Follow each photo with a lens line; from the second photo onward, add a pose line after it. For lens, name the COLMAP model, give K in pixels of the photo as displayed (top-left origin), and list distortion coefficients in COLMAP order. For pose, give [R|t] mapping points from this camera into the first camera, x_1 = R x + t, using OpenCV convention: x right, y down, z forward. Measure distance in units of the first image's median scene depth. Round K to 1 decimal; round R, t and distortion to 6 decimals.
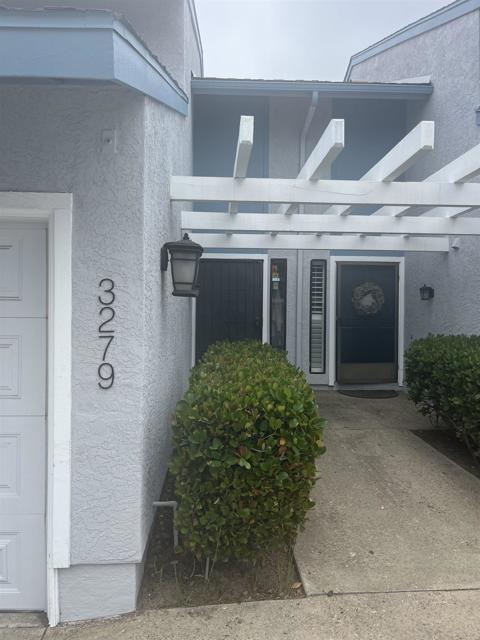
lens RADIAL K [[497.5, 0, 240.0], [0, 497.5, 320.0], [0, 0, 1]] dist [0.034101, -0.001307]
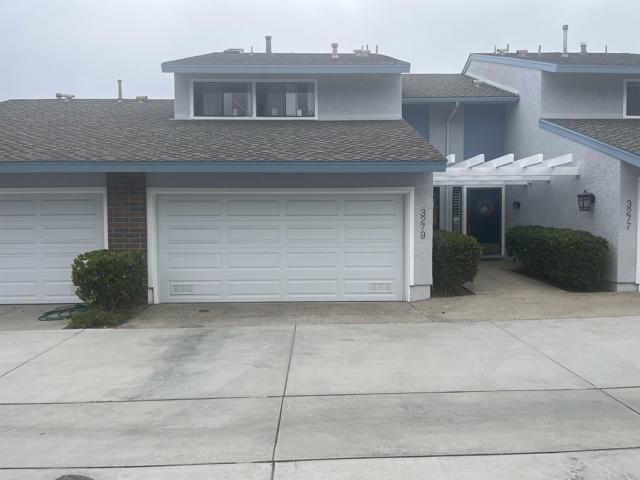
lens RADIAL K [[497.5, 0, 320.0], [0, 497.5, 240.0], [0, 0, 1]] dist [0.034101, -0.001307]
pose [[0.999081, -0.015323, -0.040036, -0.395522], [0.016642, 0.999323, 0.032823, 0.006171], [0.039506, -0.033459, 0.998659, -1.230575]]
